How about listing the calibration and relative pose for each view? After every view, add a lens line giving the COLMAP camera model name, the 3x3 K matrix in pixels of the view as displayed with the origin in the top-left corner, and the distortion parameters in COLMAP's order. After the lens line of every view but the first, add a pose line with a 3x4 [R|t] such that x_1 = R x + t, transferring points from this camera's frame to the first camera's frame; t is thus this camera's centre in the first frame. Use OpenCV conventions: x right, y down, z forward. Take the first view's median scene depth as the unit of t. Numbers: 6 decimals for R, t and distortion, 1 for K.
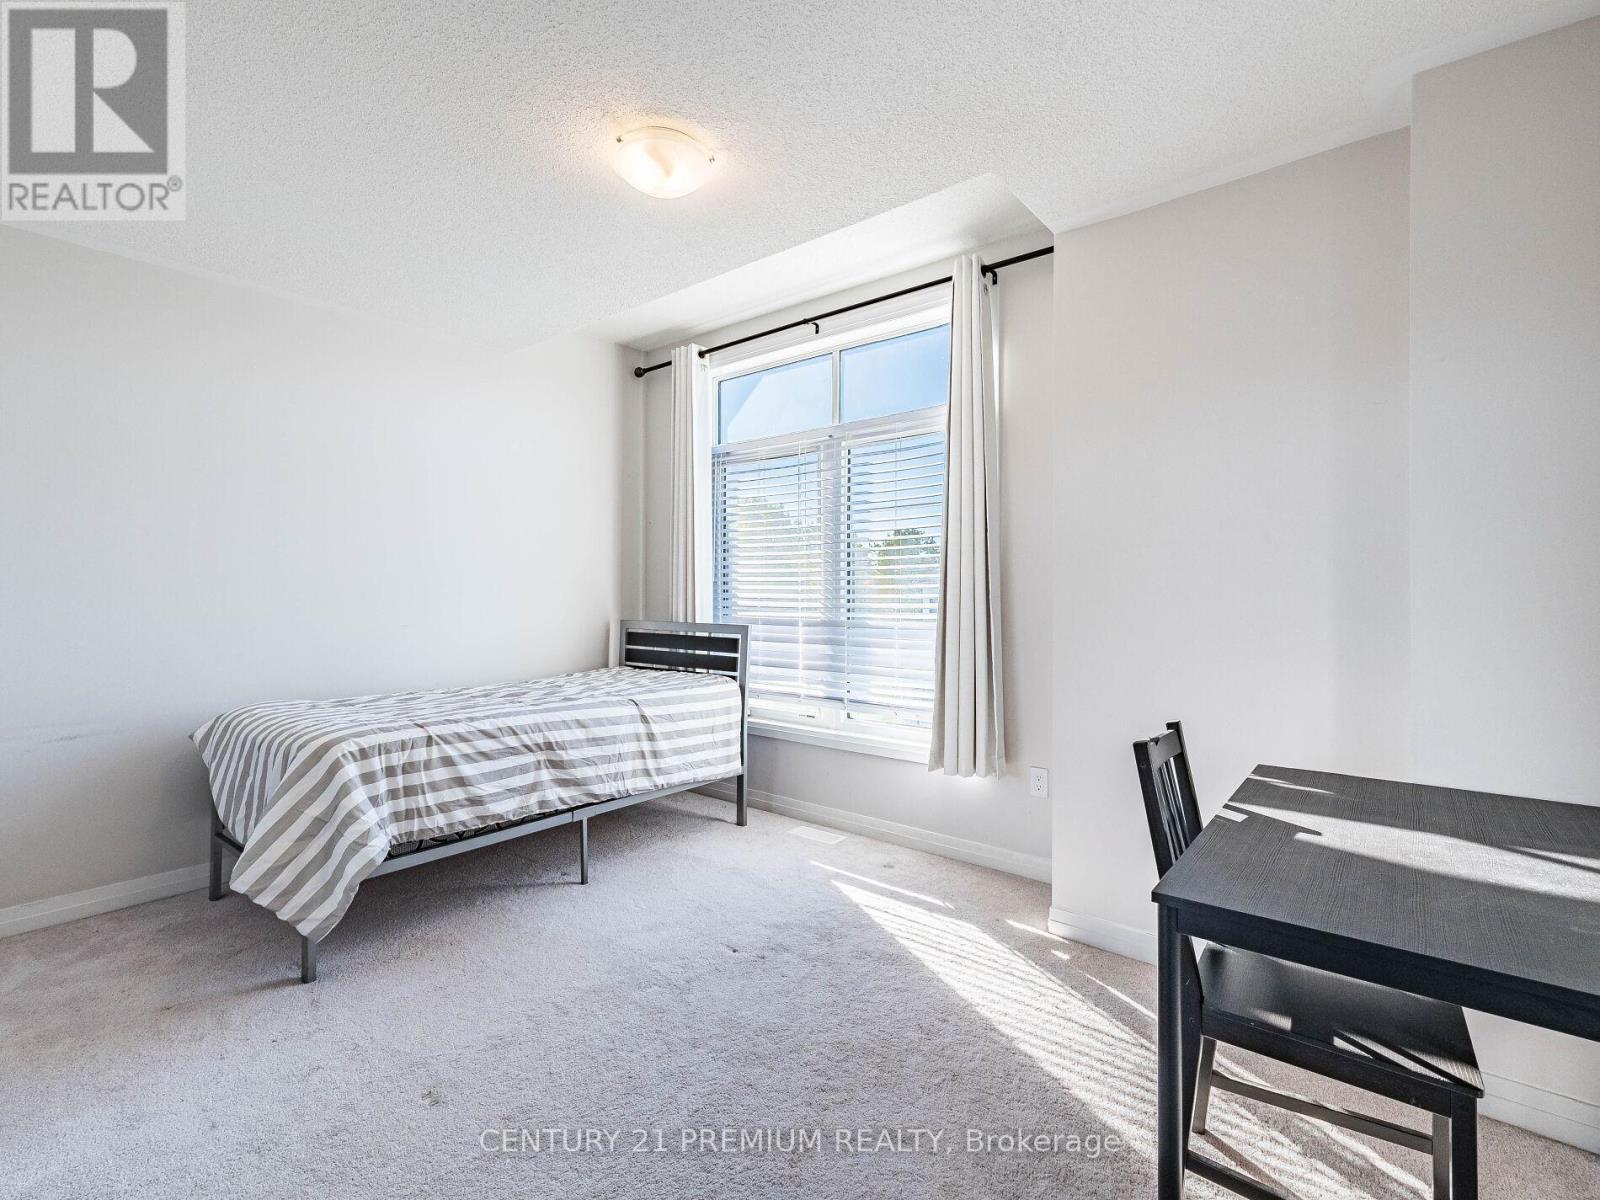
lens RADIAL K [[743.8, 0, 789.6], [0, 743.8, 596.6], [0, 0, 1]] dist [0.001776, -0.000163]
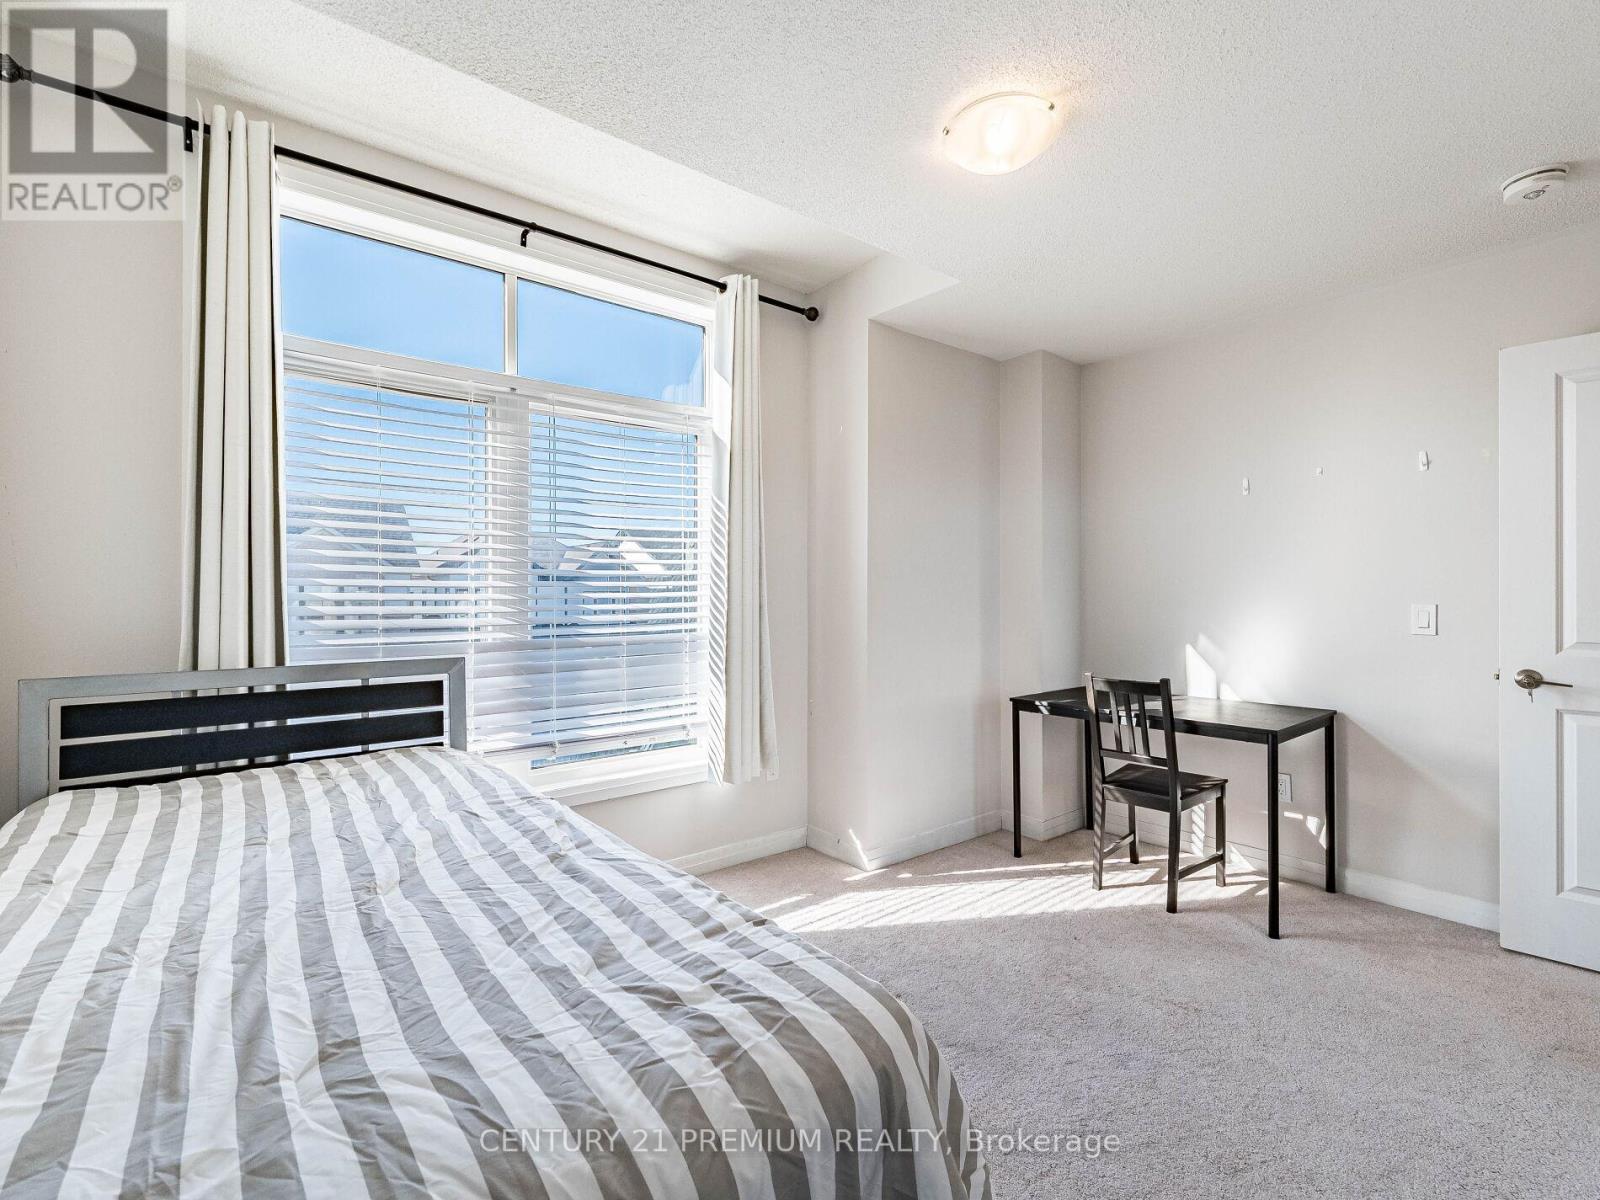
lens RADIAL K [[743.8, 0, 789.6], [0, 743.8, 596.6], [0, 0, 1]] dist [0.001776, -0.000163]
pose [[0.195173, -0.005006, 0.980756, -0.615730], [0.010551, 0.999940, 0.003005, -0.011703], [-0.980712, 0.009762, 0.195214, 0.599684]]
